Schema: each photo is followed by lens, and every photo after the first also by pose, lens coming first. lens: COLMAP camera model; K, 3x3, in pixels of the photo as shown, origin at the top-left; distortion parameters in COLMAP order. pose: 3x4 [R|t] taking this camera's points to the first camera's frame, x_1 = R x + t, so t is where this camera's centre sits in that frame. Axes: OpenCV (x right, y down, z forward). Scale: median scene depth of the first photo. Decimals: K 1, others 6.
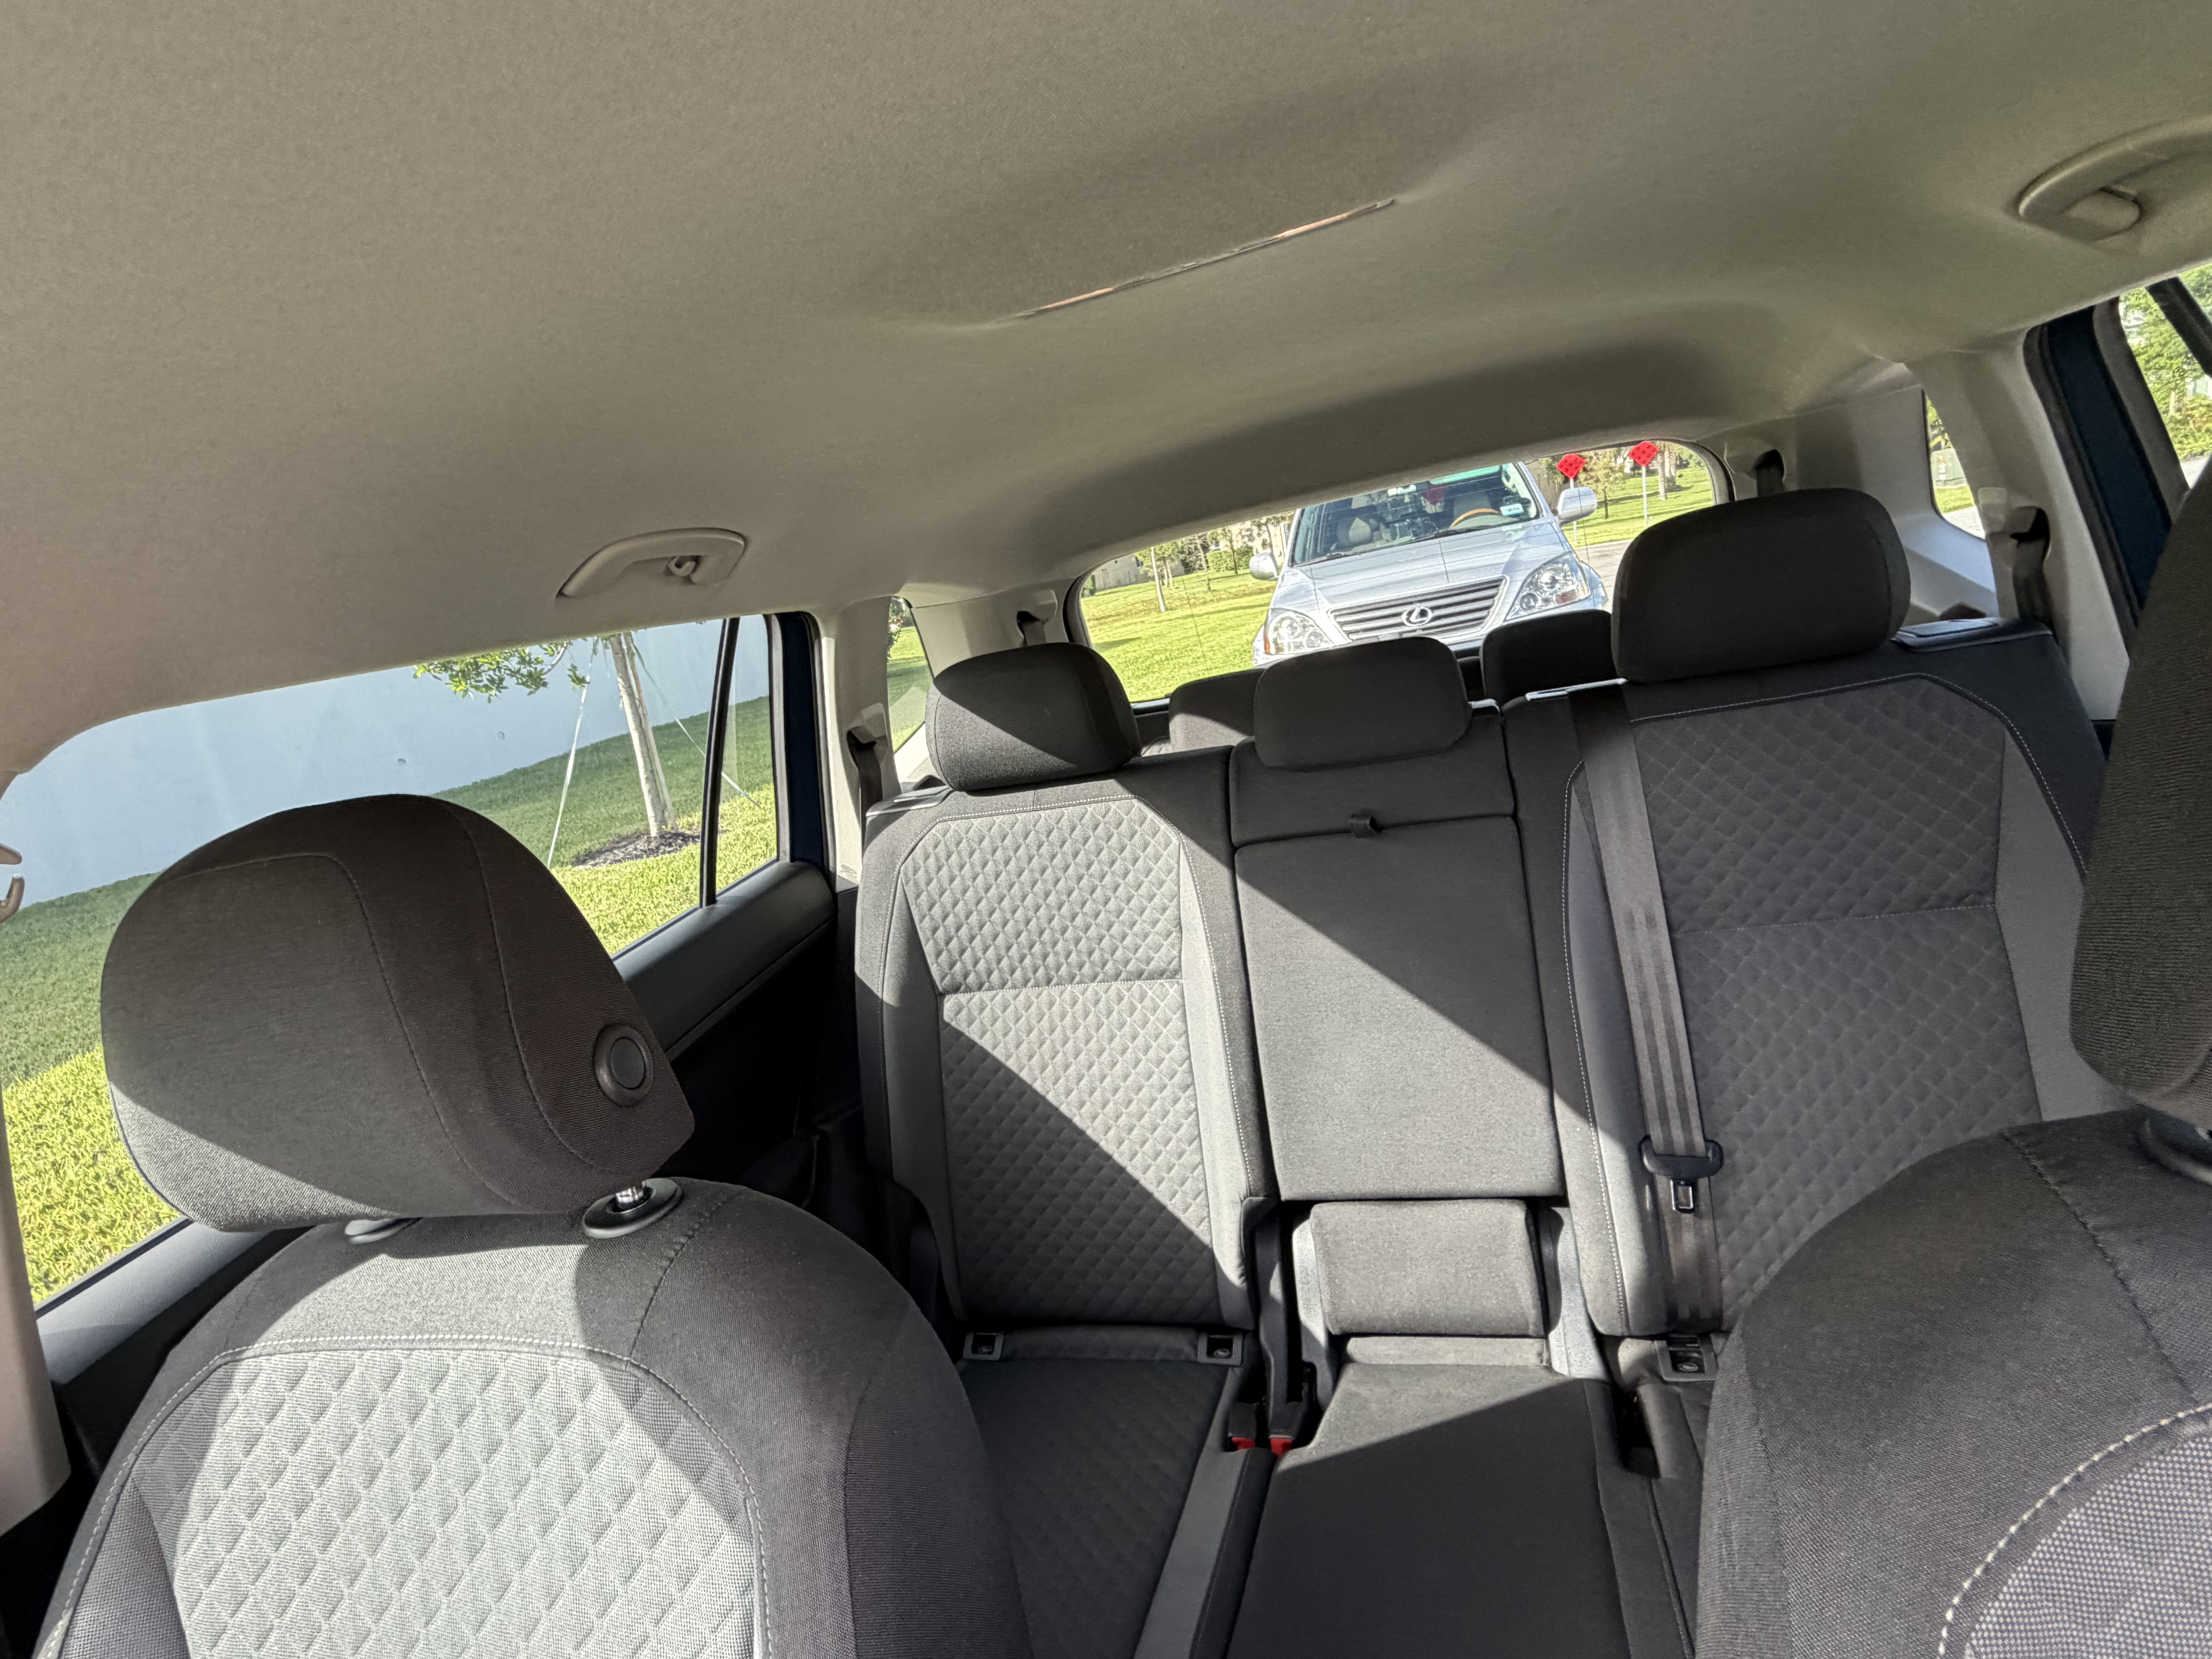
lens RADIAL K [[1100.3, 0, 1101.3], [0, 1100.3, 833.9], [0, 0, 1]] dist [0.000668, -0.000453]
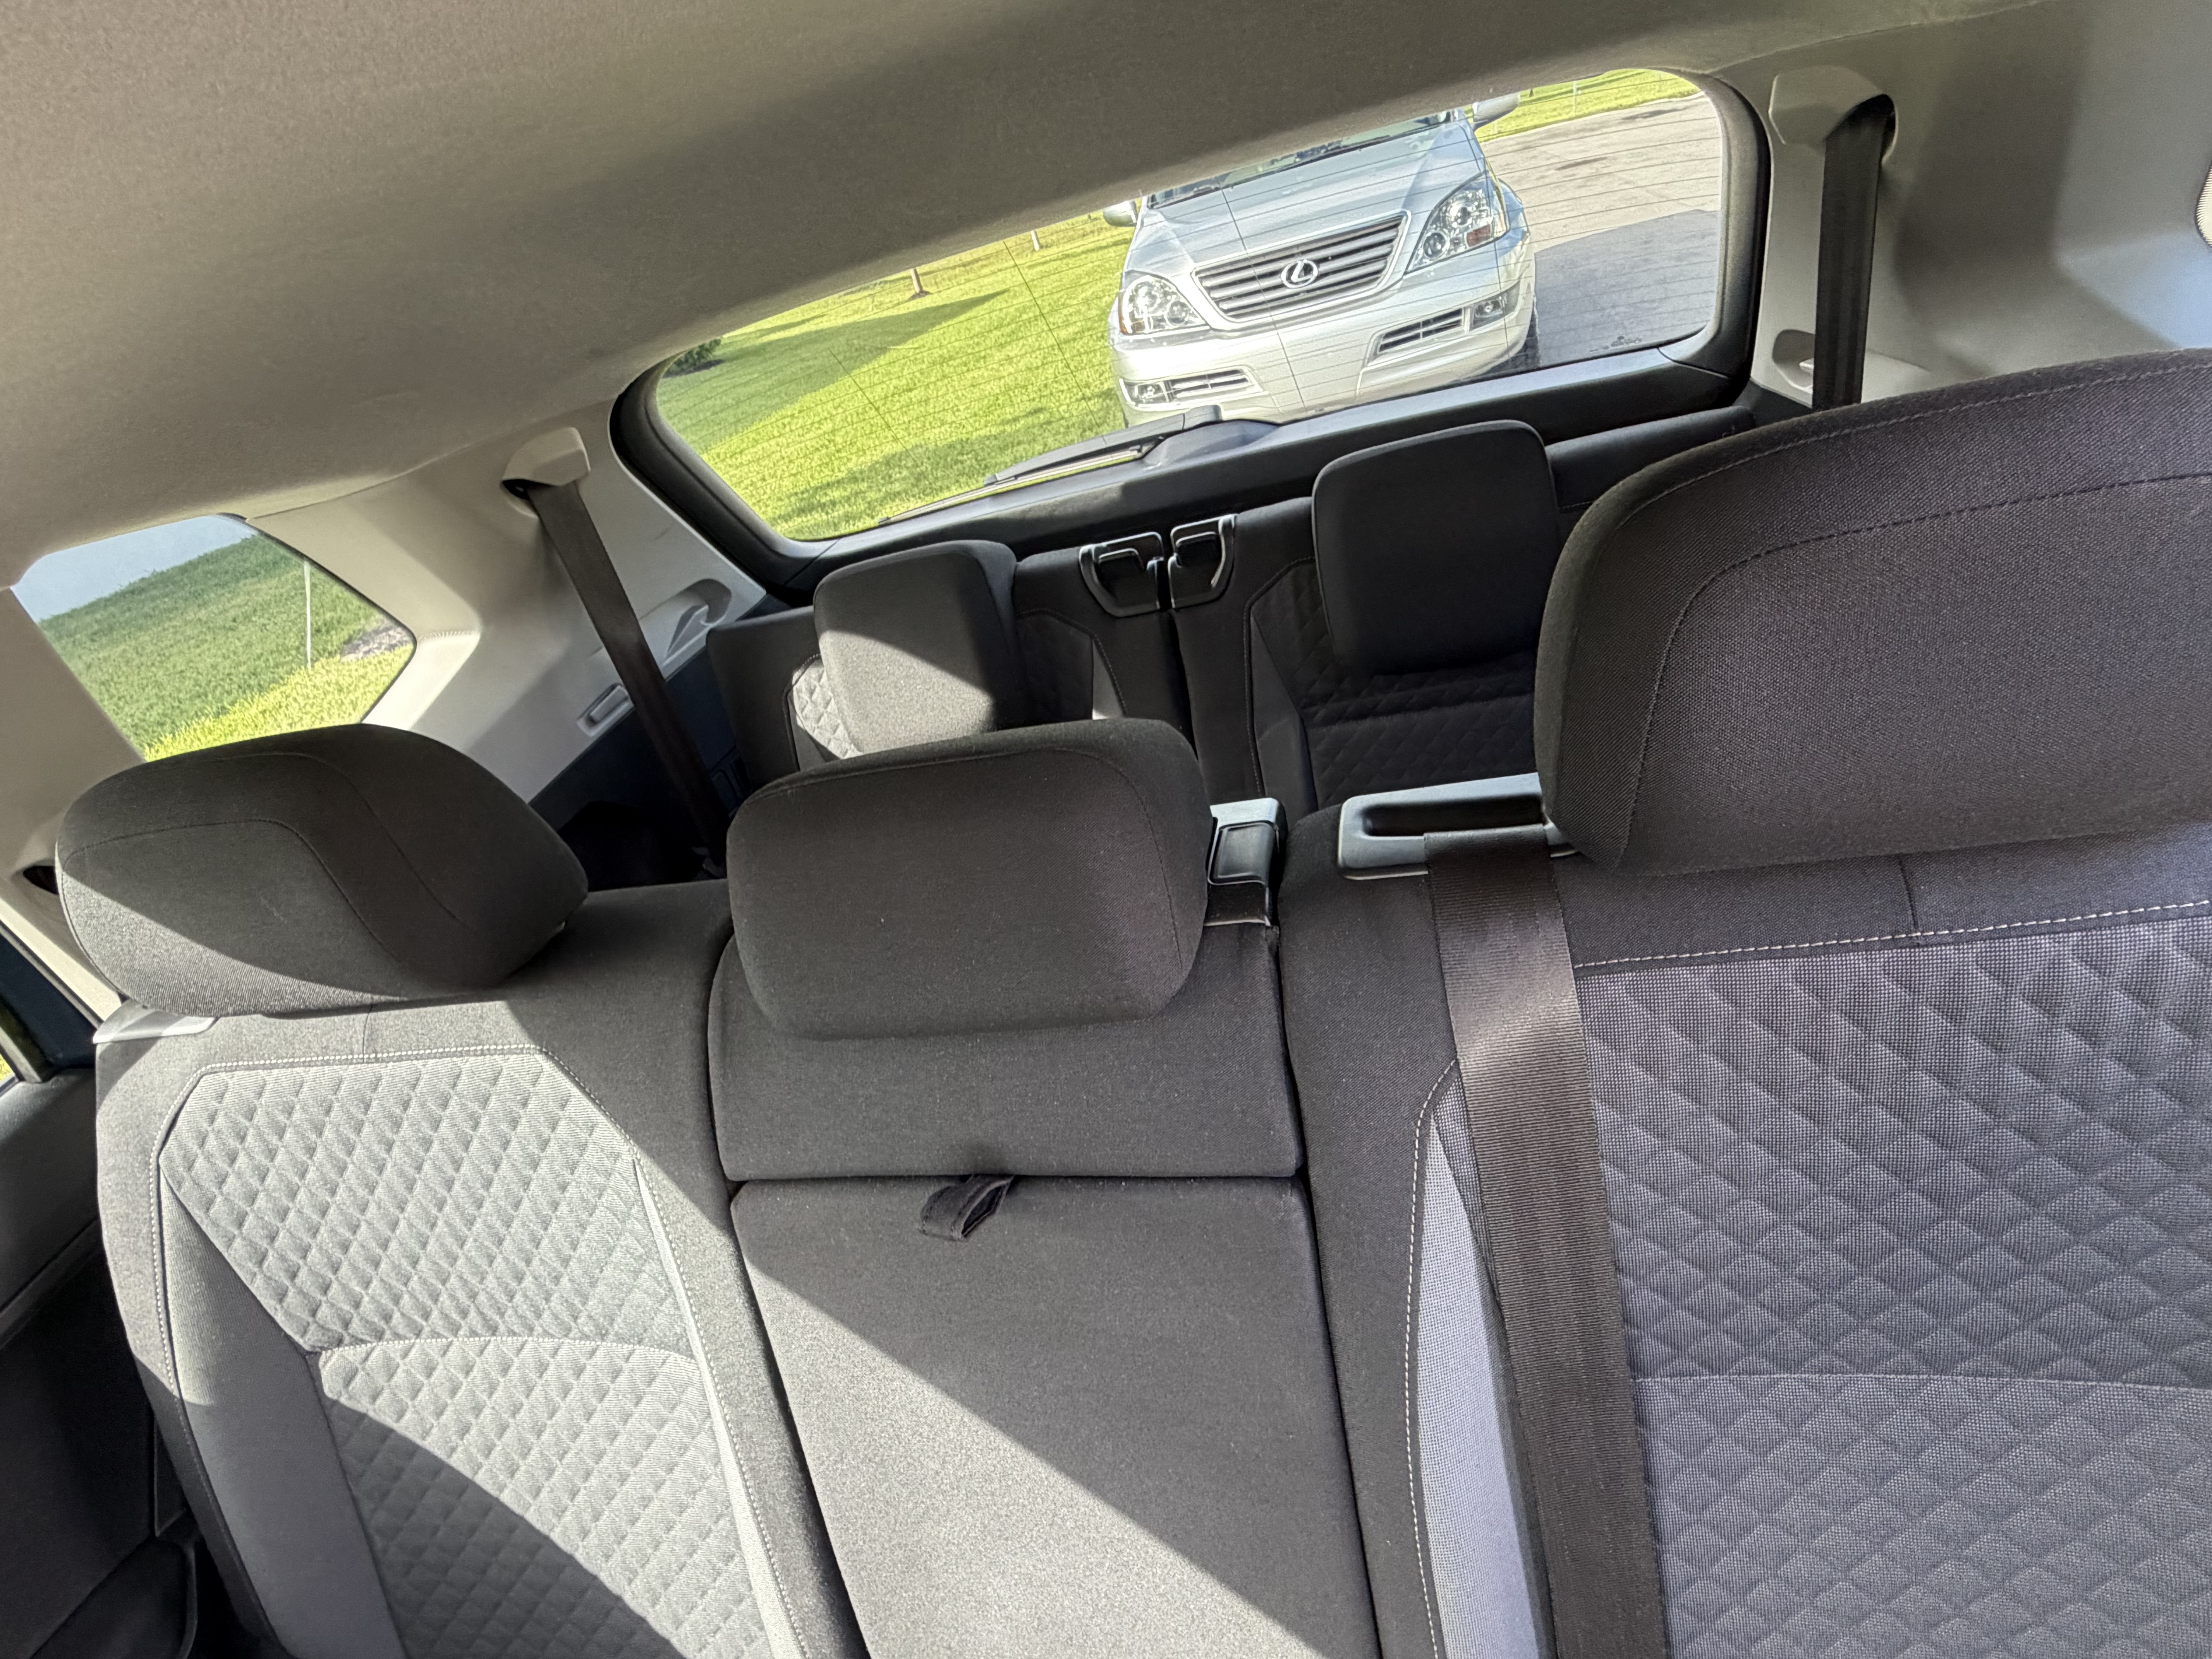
lens RADIAL K [[1100.3, 0, 1101.3], [0, 1100.3, 833.9], [0, 0, 1]] dist [0.000668, -0.000453]
pose [[0.993423, -0.099265, 0.057080, 0.236200], [0.078498, 0.953298, 0.291652, -0.225994], [-0.083365, -0.285253, 0.954820, 0.523184]]
